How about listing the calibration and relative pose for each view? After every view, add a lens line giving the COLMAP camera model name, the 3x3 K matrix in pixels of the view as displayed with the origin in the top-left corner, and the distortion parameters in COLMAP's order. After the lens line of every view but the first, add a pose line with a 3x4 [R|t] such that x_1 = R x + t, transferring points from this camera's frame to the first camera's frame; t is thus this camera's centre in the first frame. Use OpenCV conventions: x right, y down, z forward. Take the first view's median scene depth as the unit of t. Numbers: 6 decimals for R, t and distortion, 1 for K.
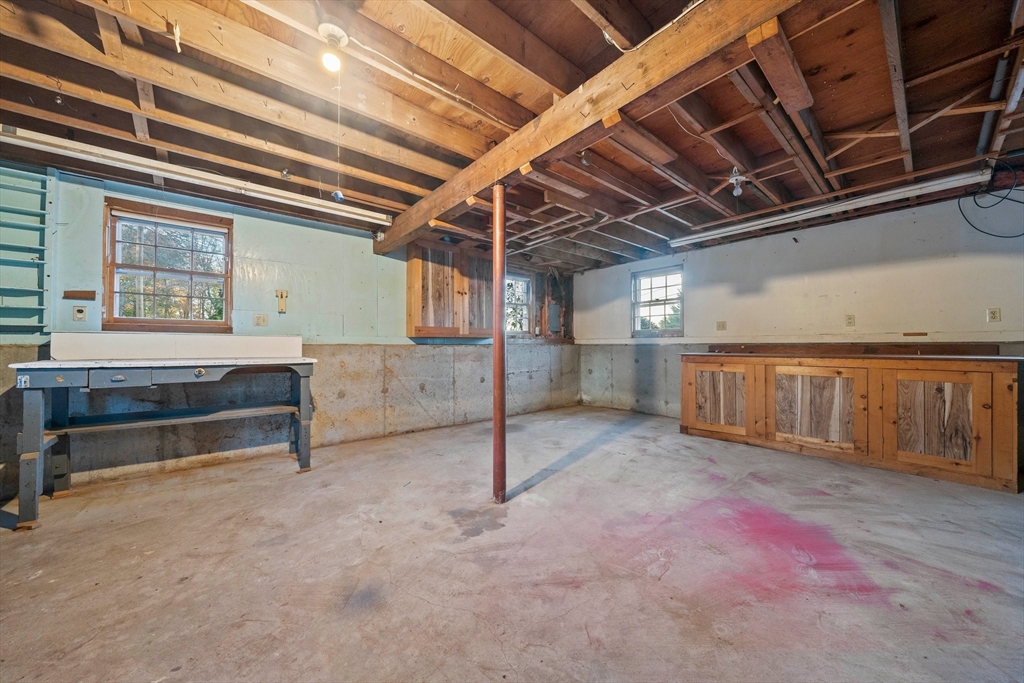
lens RADIAL K [[348.3, 0, 512.4], [0, 348.3, 343.6], [0, 0, 1]] dist [-0.007250, 0.000485]
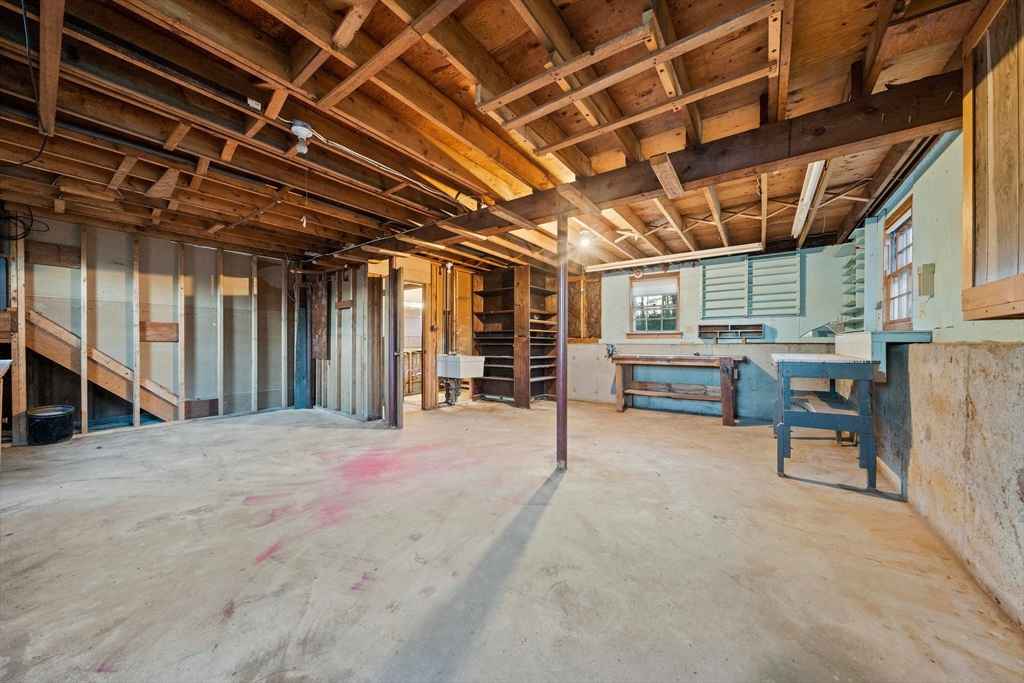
lens RADIAL K [[348.3, 0, 509.1], [0, 348.3, 344.3], [0, 0, 1]] dist [-0.007250, 0.000485]
pose [[-0.971298, 0.001328, -0.237860, 0.410459], [0.002532, 0.999985, -0.004757, 0.010849], [0.237850, -0.005223, -0.971288, 2.005818]]
